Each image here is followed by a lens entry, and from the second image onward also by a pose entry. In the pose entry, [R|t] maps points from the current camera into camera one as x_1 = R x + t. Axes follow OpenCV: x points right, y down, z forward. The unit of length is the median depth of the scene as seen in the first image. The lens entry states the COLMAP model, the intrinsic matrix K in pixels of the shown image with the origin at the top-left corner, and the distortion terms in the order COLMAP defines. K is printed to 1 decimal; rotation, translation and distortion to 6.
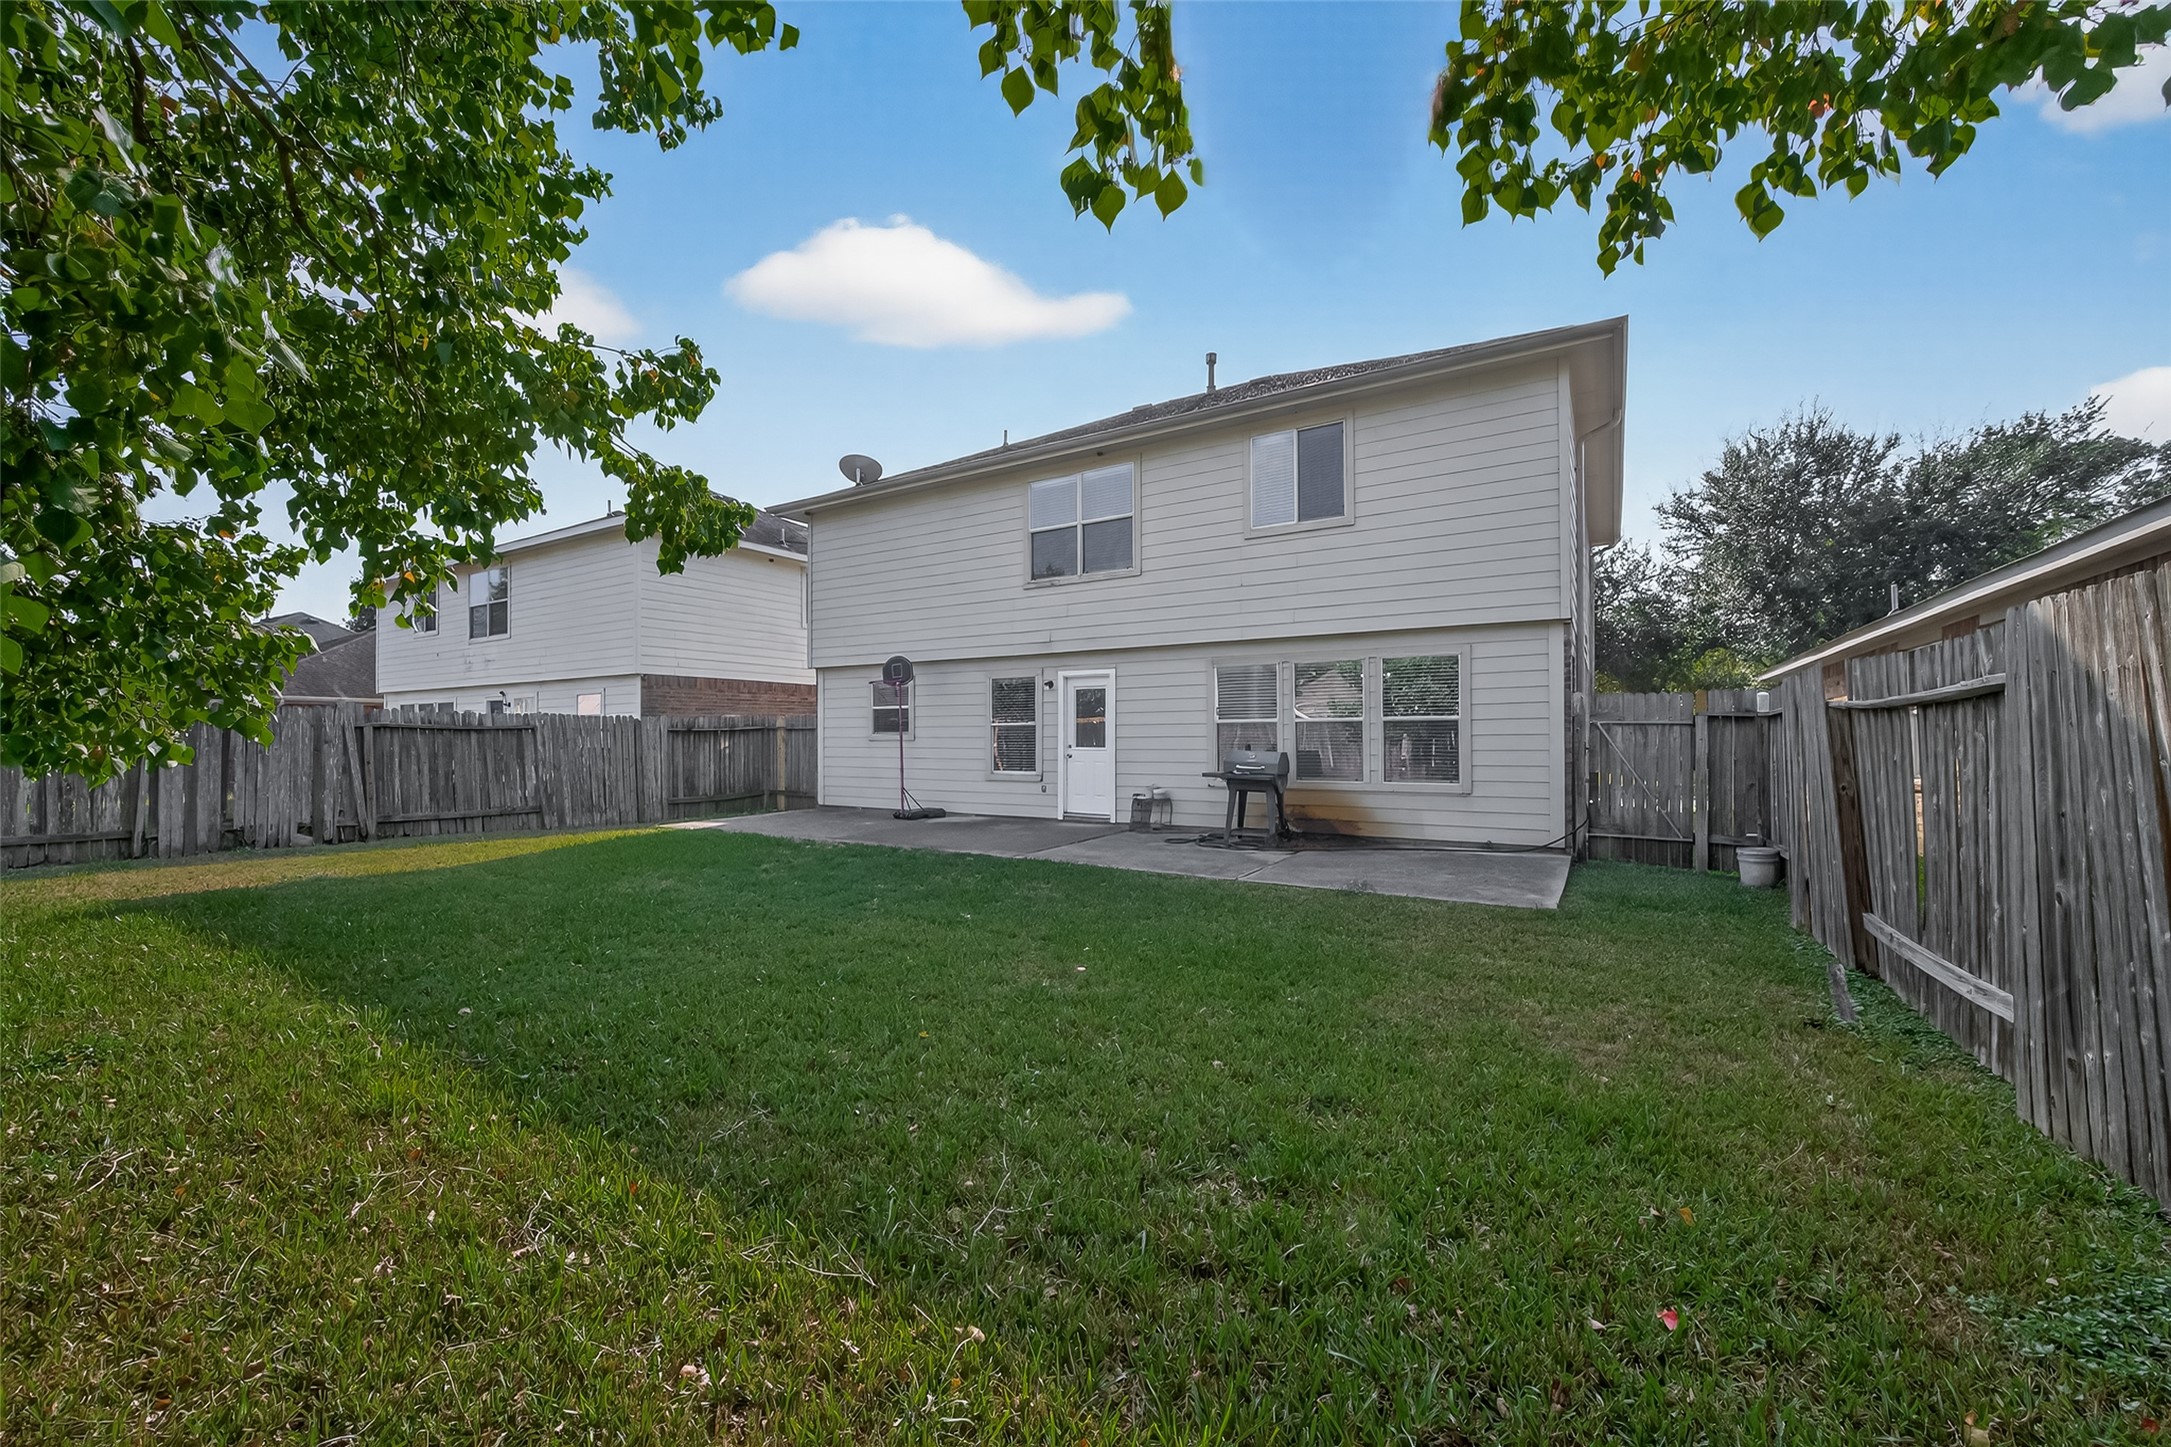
lens RADIAL K [[862.6, 0, 1096.1], [0, 862.6, 730.3], [0, 0, 1]] dist [-0.001160, -0.000105]
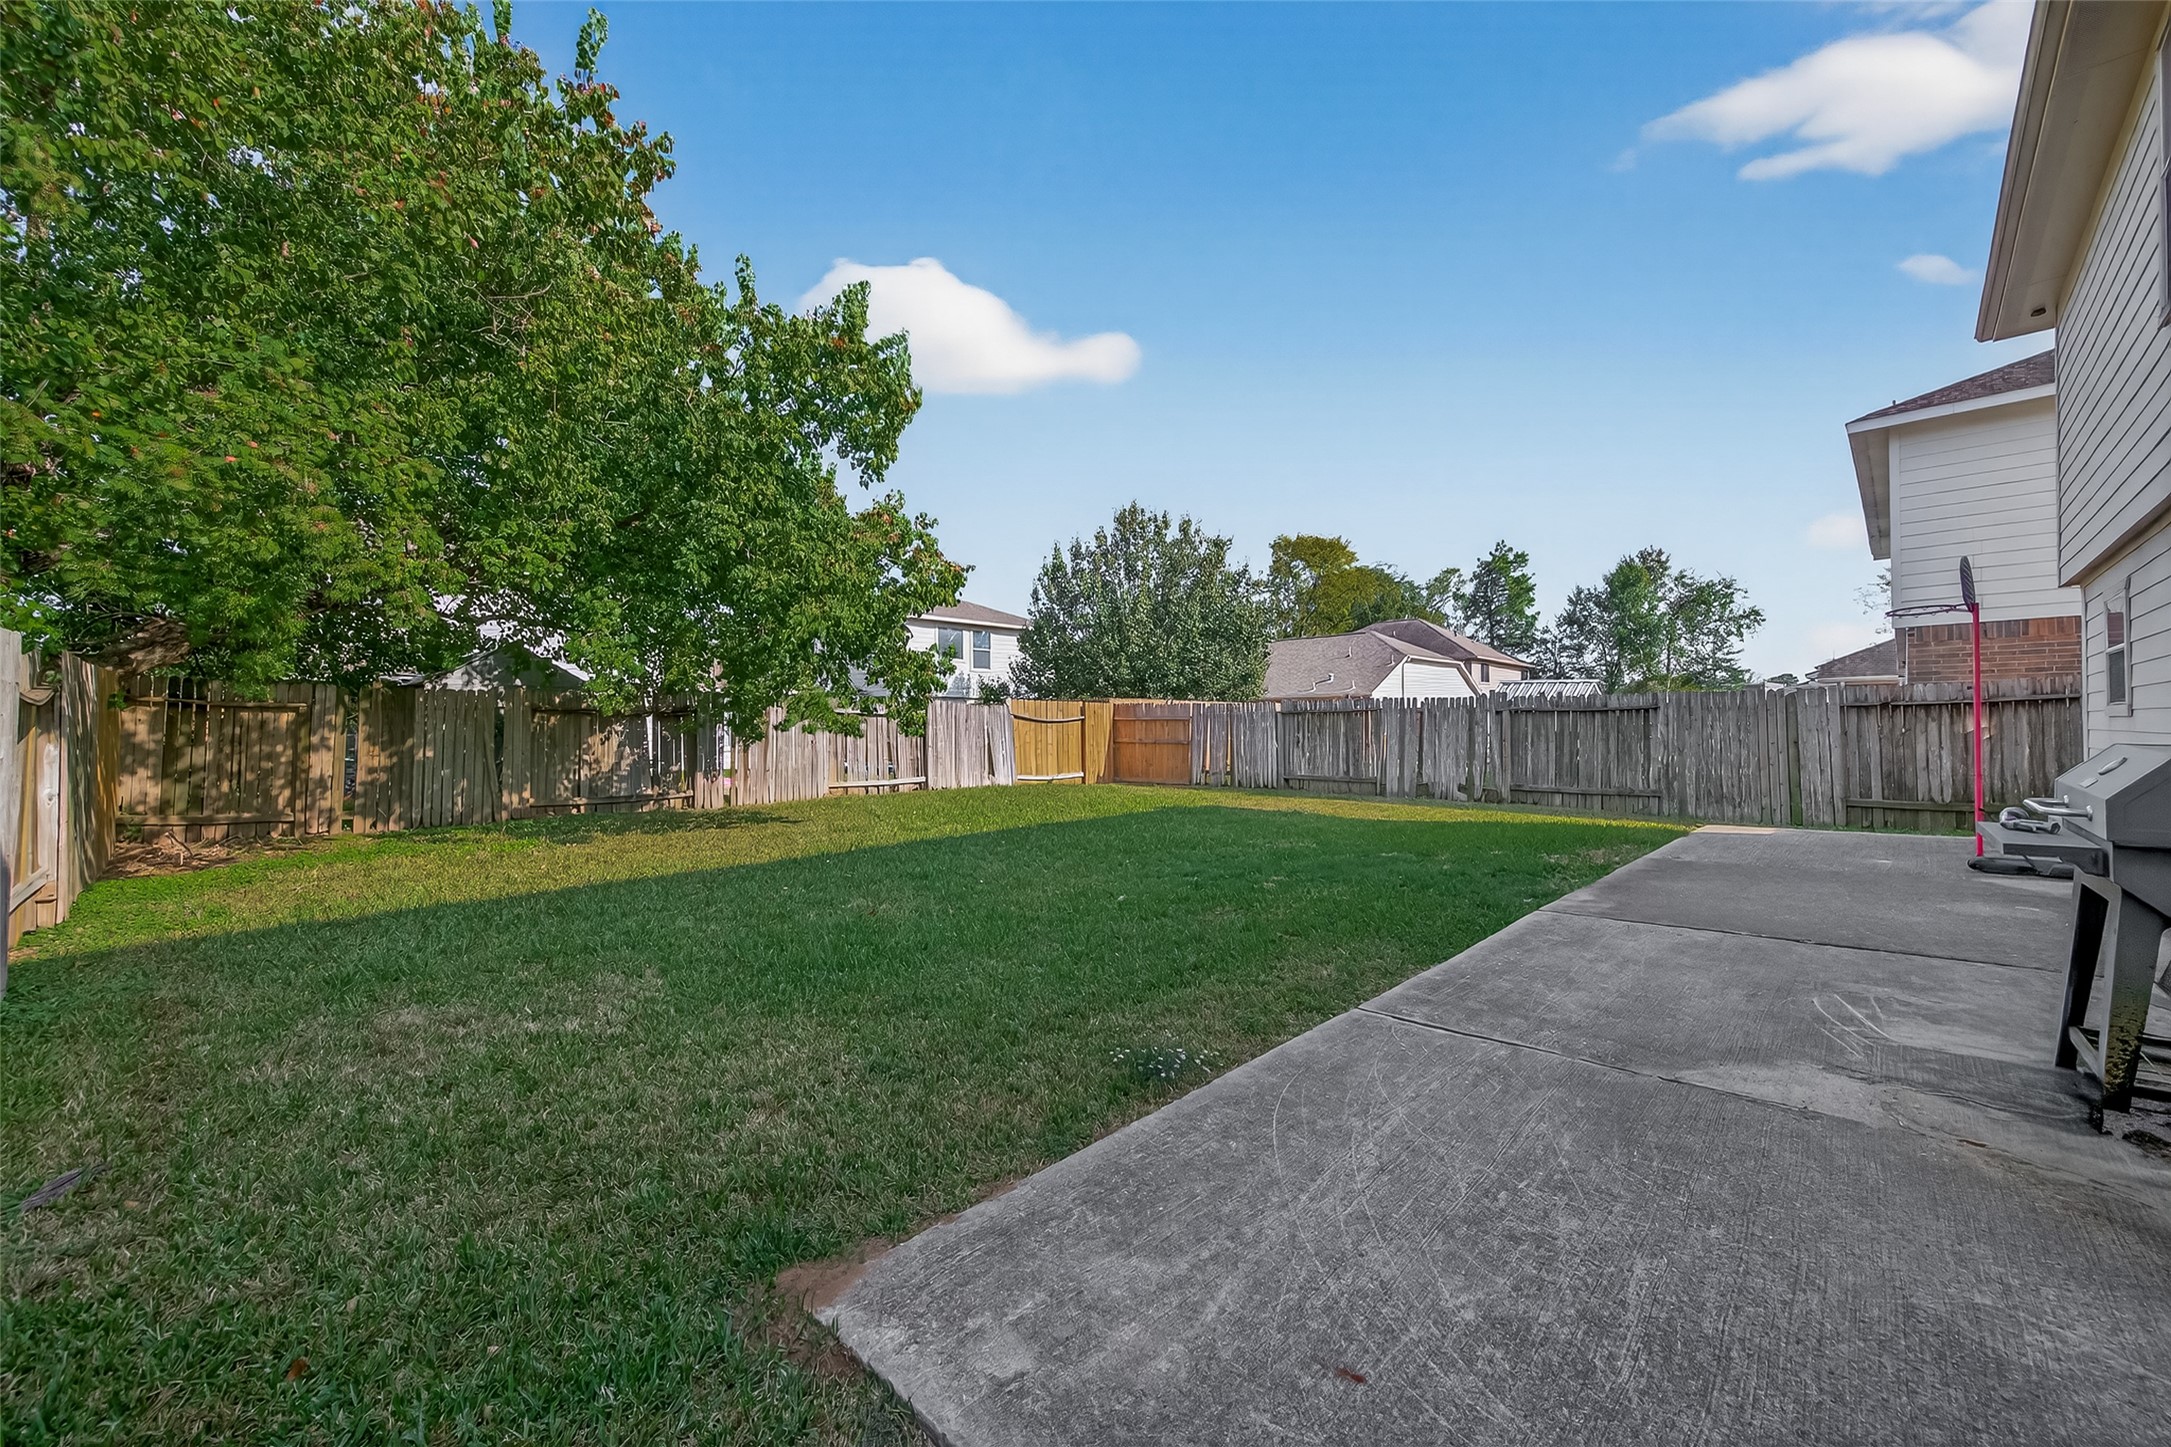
lens RADIAL K [[862.6, 0, 1096.1], [0, 862.6, 730.3], [0, 0, 1]] dist [-0.001160, -0.000105]
pose [[-0.221416, 0.012382, -0.975101, 0.428621], [0.021314, 0.999742, 0.007855, 0.001988], [0.974947, -0.019044, -0.221623, 0.641891]]
